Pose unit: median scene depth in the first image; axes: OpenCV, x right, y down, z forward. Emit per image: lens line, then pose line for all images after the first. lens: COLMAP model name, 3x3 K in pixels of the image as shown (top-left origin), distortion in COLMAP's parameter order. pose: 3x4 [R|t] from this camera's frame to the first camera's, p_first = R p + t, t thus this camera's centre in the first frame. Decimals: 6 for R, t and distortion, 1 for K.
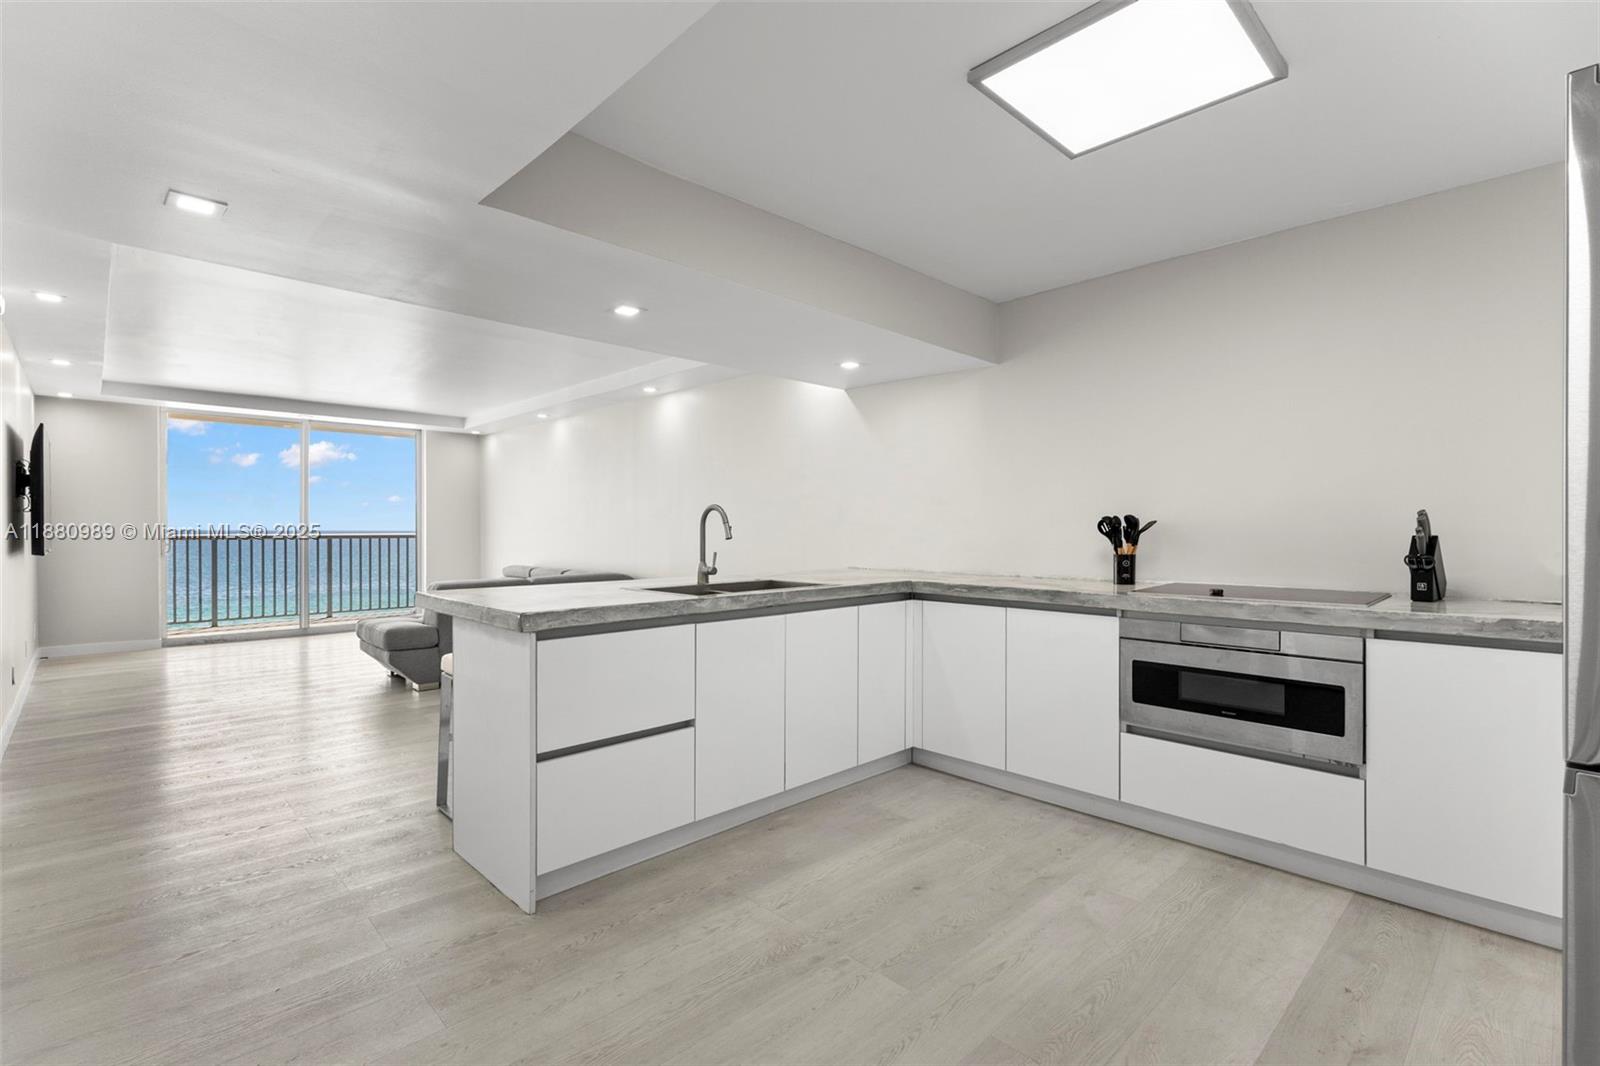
lens RADIAL K [[745.1, 0, 798.0], [0, 745.1, 534.3], [0, 0, 1]] dist [0.011176, -0.003907]
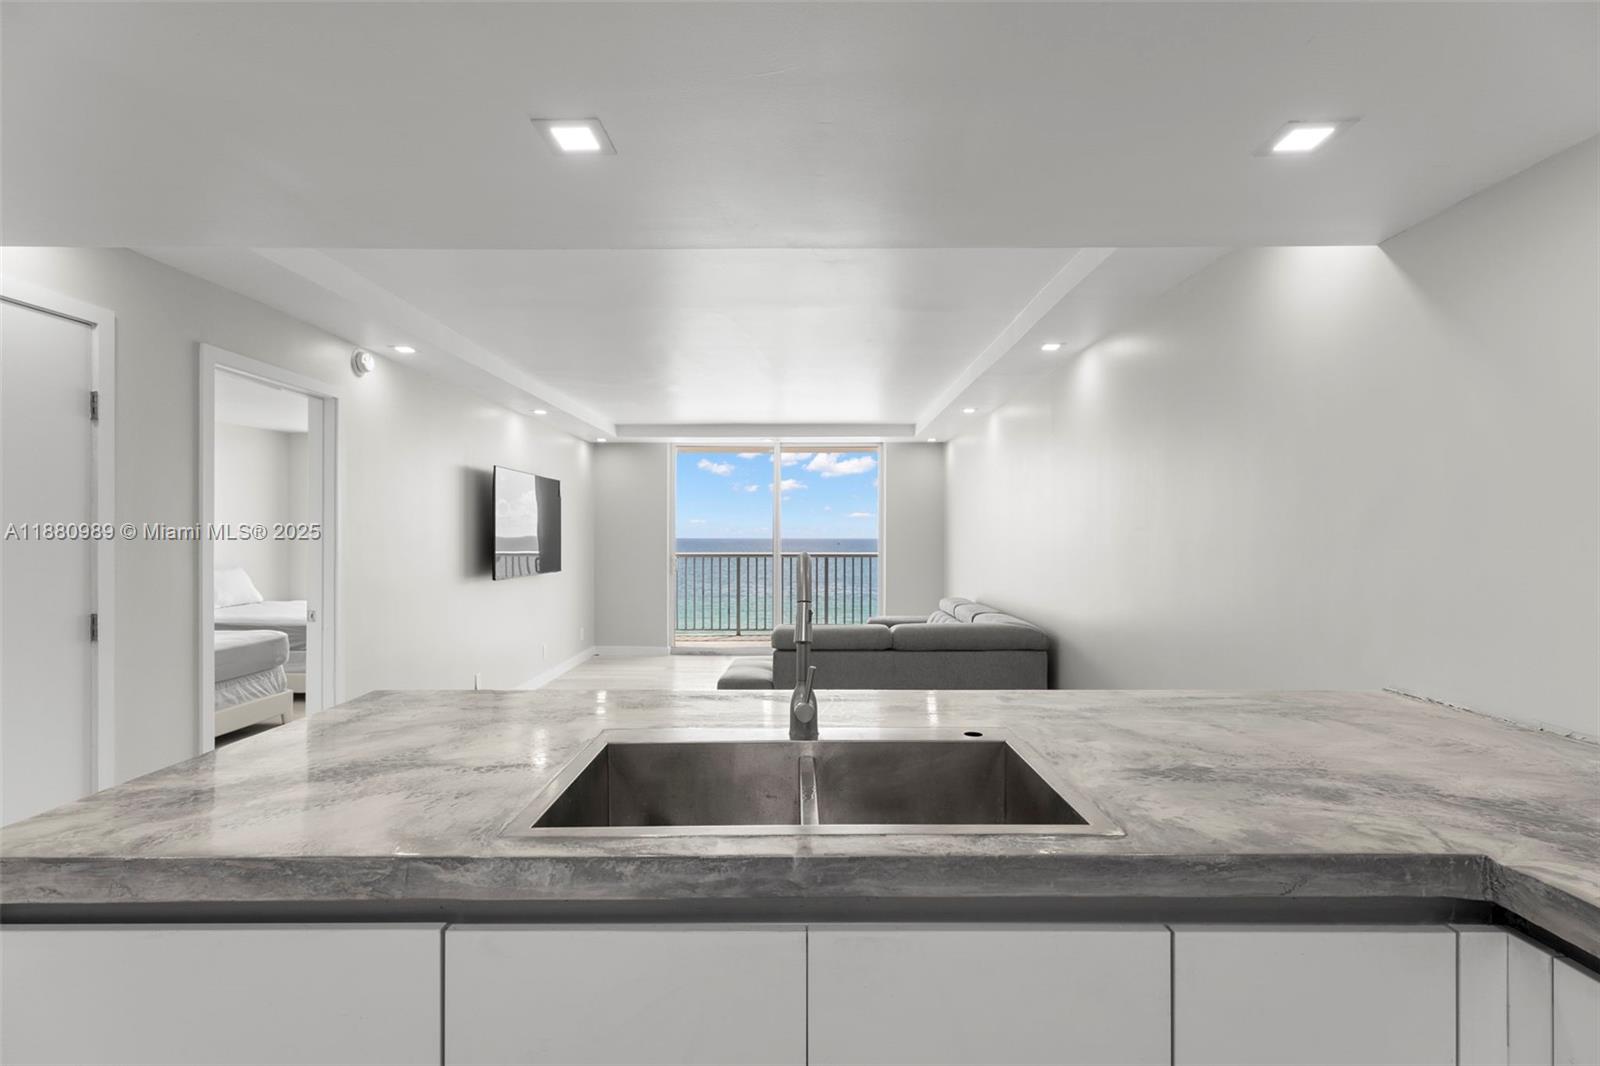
lens RADIAL K [[745.1, 0, 798.0], [0, 745.1, 534.3], [0, 0, 1]] dist [0.011176, -0.003907]
pose [[0.709634, -0.003933, -0.704560, 0.082640], [-0.003049, 0.999958, -0.008652, -0.021965], [0.704564, 0.008288, 0.709592, 0.326362]]
